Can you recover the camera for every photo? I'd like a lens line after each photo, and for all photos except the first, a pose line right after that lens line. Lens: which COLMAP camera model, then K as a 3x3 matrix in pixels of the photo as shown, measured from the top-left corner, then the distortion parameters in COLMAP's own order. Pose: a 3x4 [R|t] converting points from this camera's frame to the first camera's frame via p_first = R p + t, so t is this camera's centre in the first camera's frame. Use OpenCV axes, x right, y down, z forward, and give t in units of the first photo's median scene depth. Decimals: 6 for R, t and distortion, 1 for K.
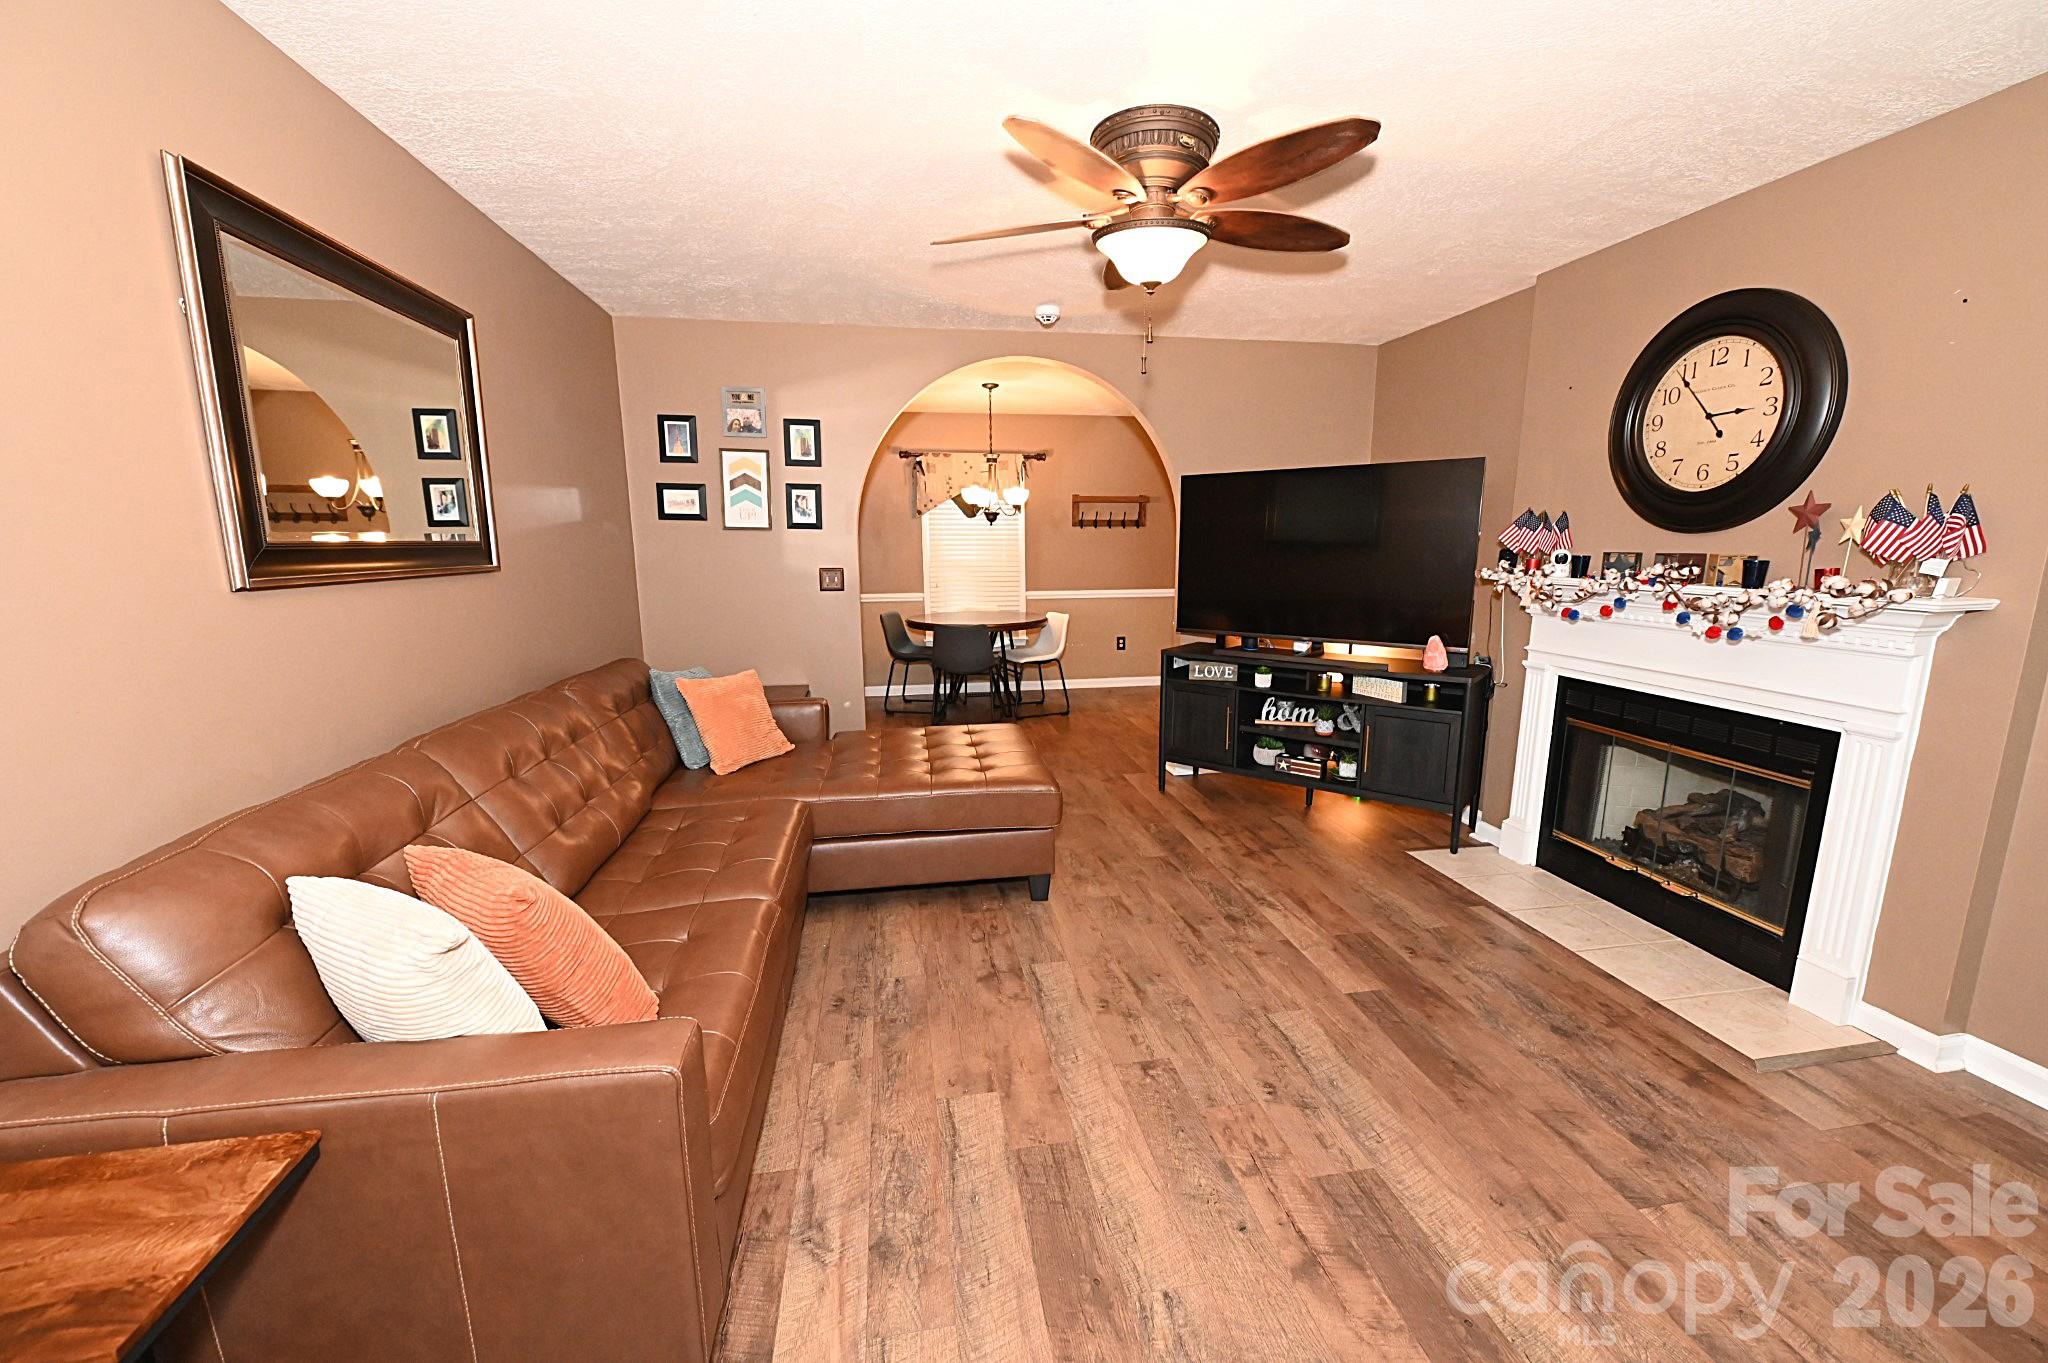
lens RADIAL K [[808.4, 0, 1025.3], [0, 808.4, 686.1], [0, 0, 1]] dist [-0.010129, -0.000116]
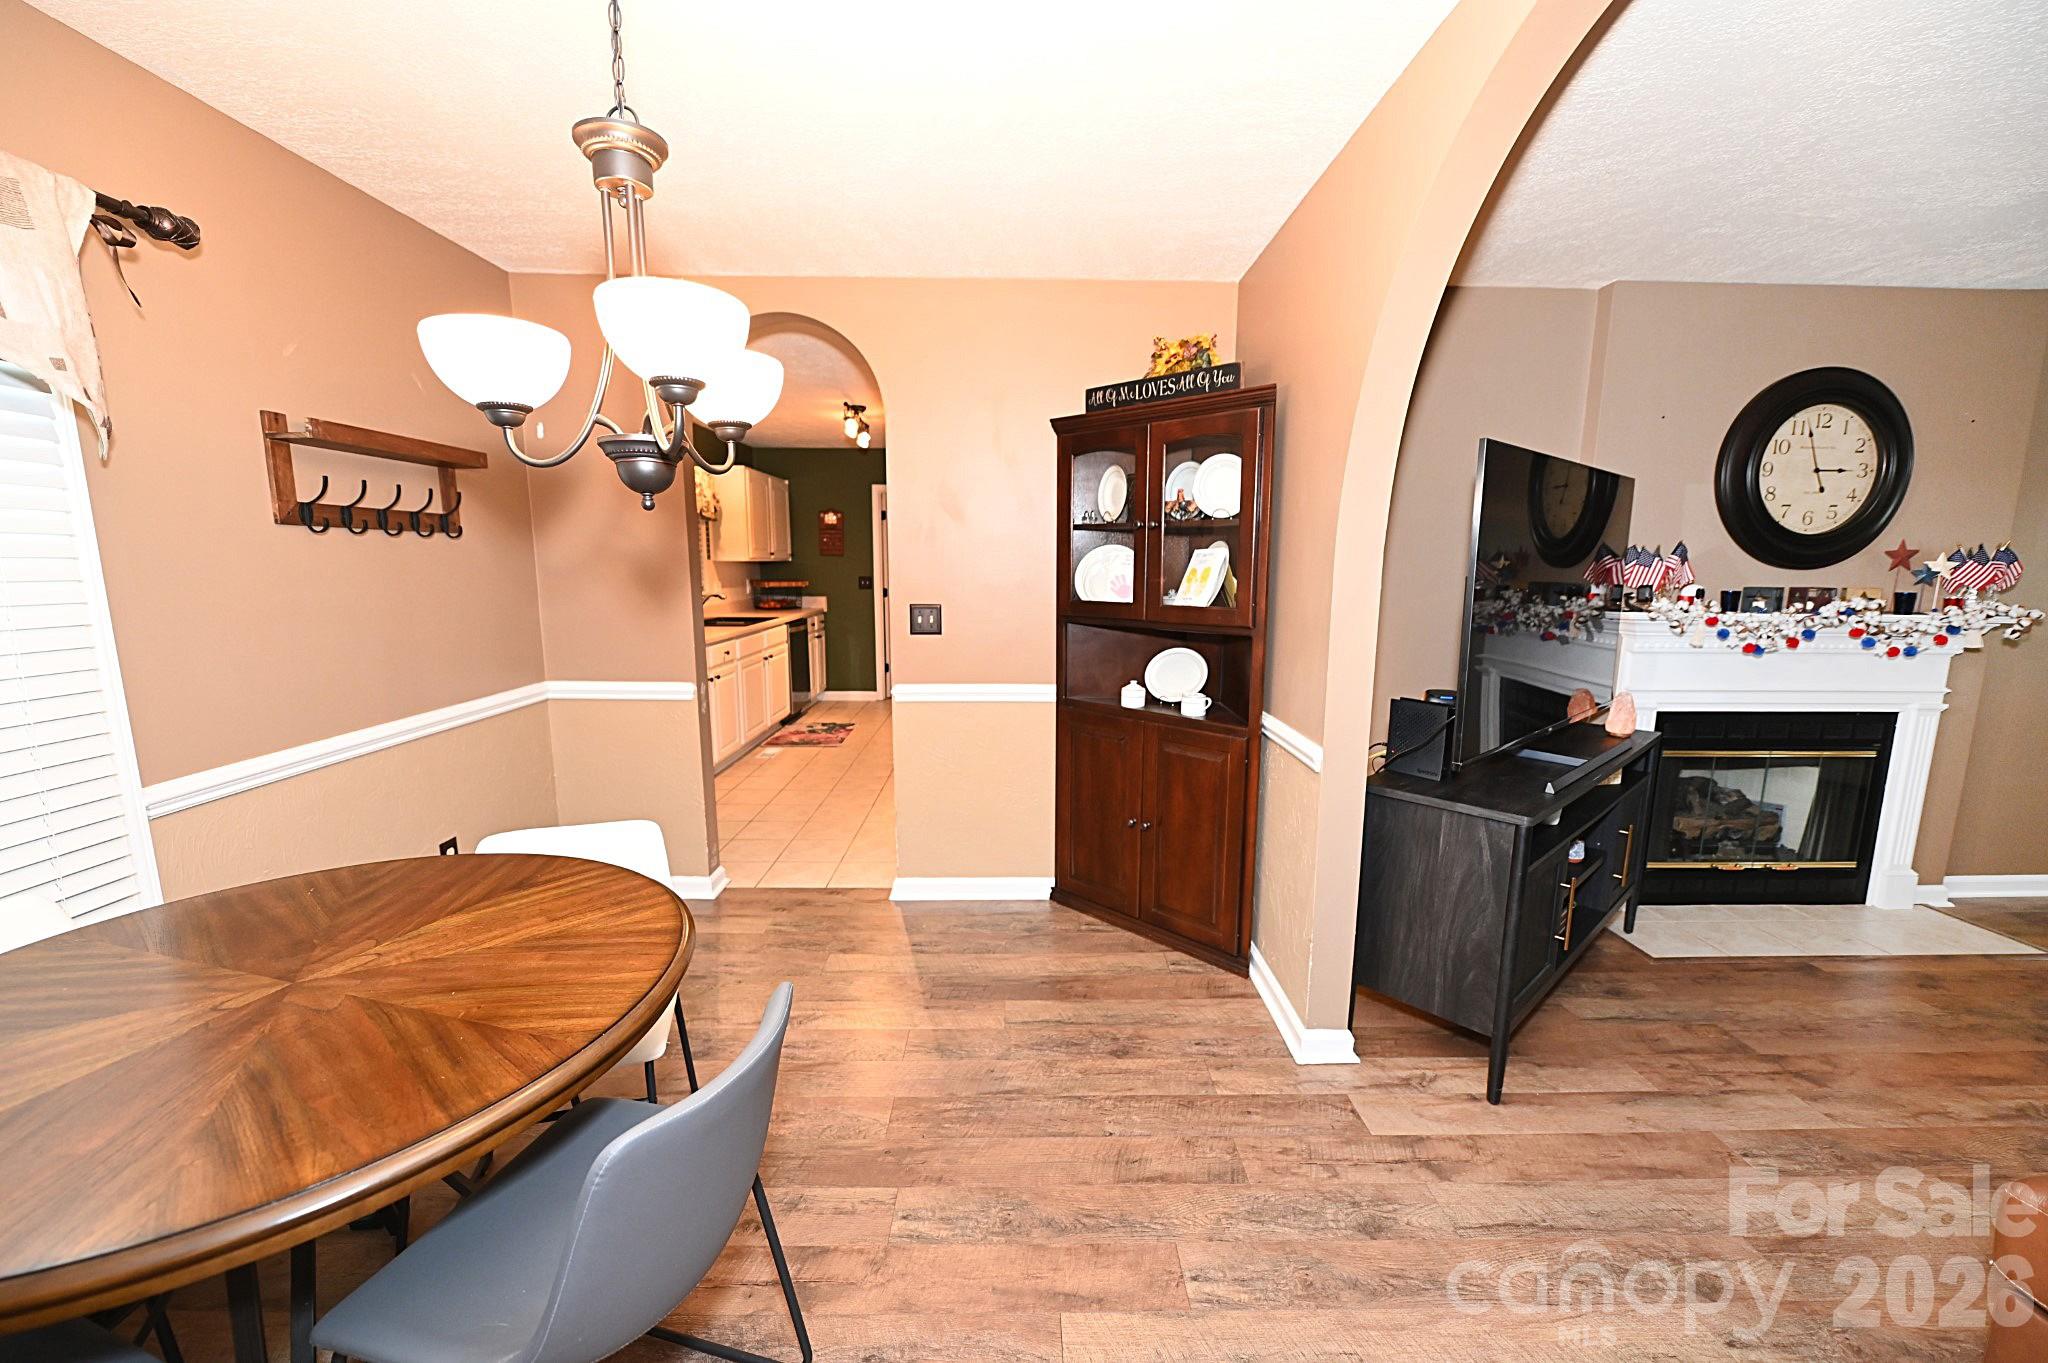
lens RADIAL K [[808.0, 0, 1028.6], [0, 808.0, 691.9], [0, 0, 1]] dist [-0.009805, -0.000291]
pose [[0.158202, -0.153363, 0.975424, -0.447500], [0.170441, 0.977277, 0.126011, -0.315682], [-0.972585, 0.146317, 0.180747, 1.697309]]
